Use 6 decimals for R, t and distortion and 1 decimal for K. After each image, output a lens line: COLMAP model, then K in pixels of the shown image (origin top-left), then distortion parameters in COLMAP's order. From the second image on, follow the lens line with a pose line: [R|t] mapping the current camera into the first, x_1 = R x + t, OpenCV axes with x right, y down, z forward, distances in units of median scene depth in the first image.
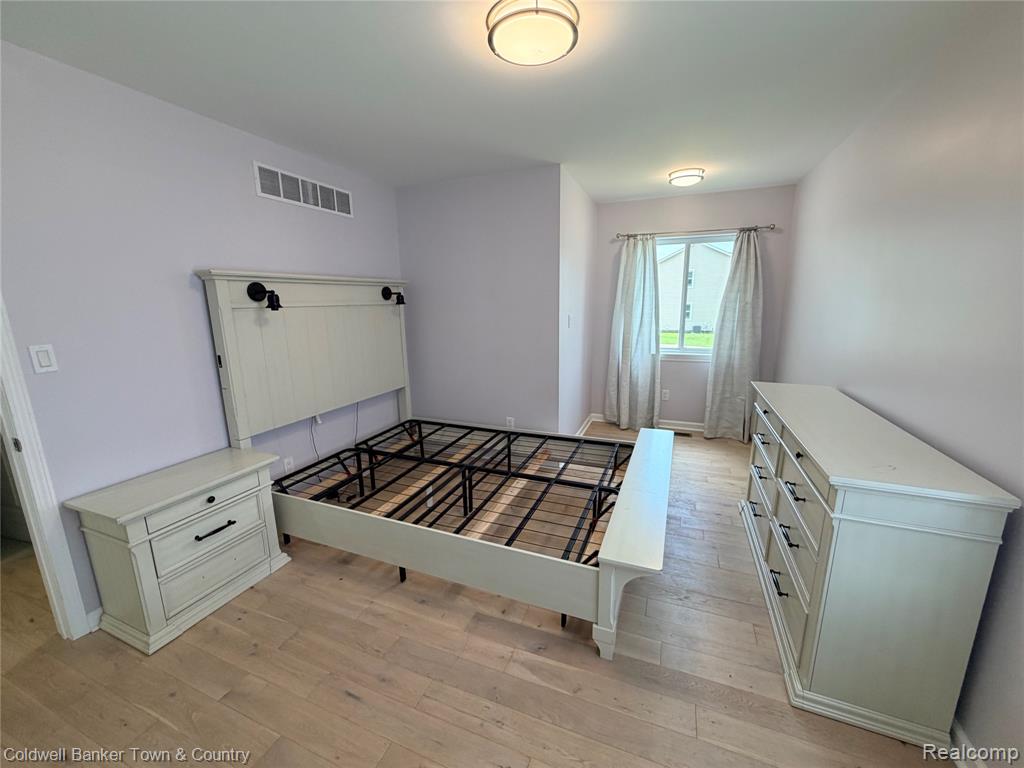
lens RADIAL K [[407.8, 0, 509.9], [0, 407.8, 383.4], [0, 0, 1]] dist [-0.000254, -0.000259]
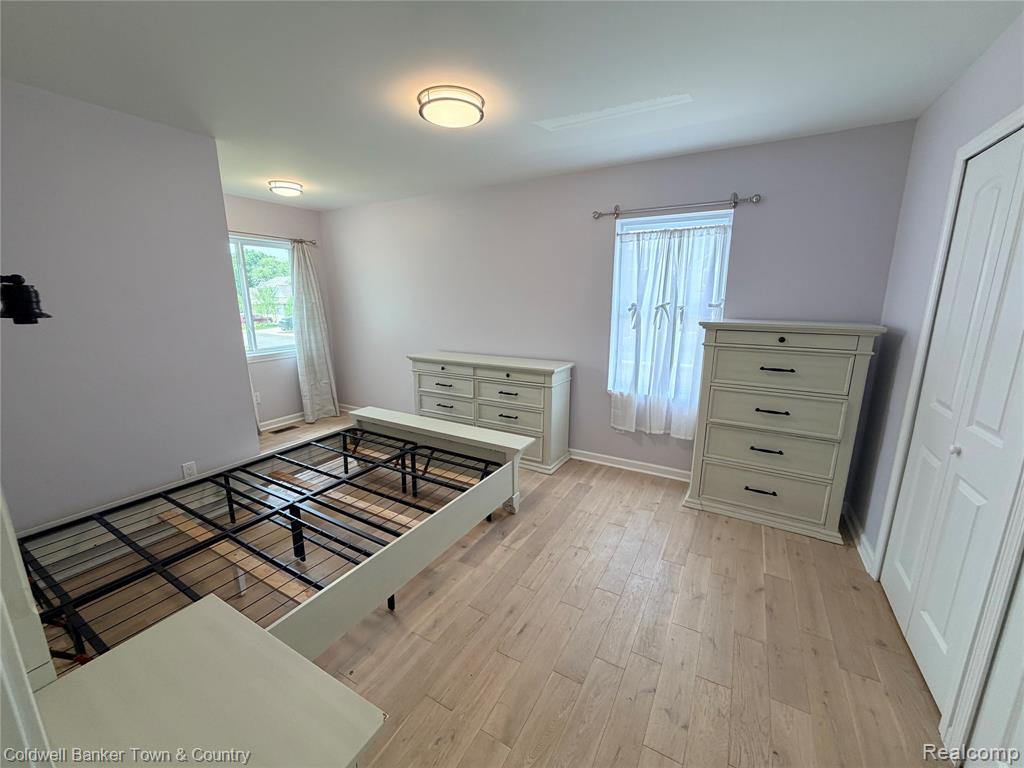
lens RADIAL K [[407.8, 0, 509.9], [0, 407.8, 383.4], [0, 0, 1]] dist [-0.000254, -0.000259]
pose [[0.129863, -0.196125, 0.971942, -1.082508], [0.200438, 0.965197, 0.167983, -0.107483], [-0.971061, 0.173000, 0.164655, 0.546356]]
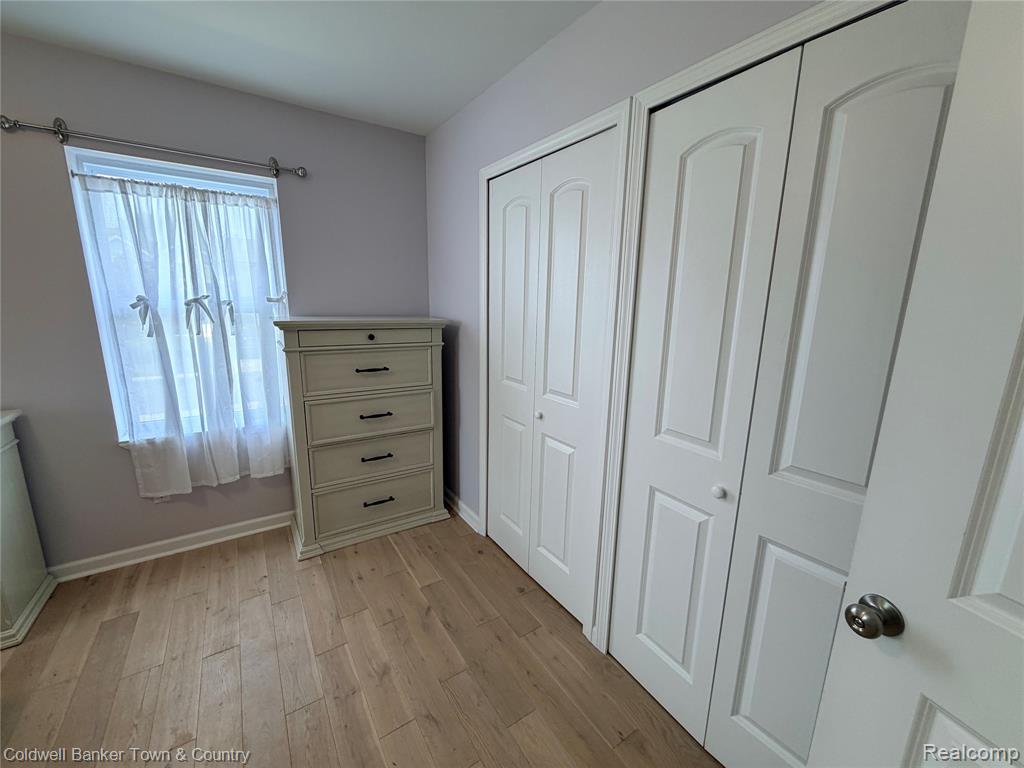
lens RADIAL K [[407.8, 0, 509.9], [0, 407.8, 383.4], [0, 0, 1]] dist [-0.000254, -0.000259]
pose [[-0.829085, -0.119305, 0.546246, -0.717456], [0.103101, 0.927594, 0.359080, -0.110589], [-0.549534, 0.354027, -0.756754, 0.615542]]
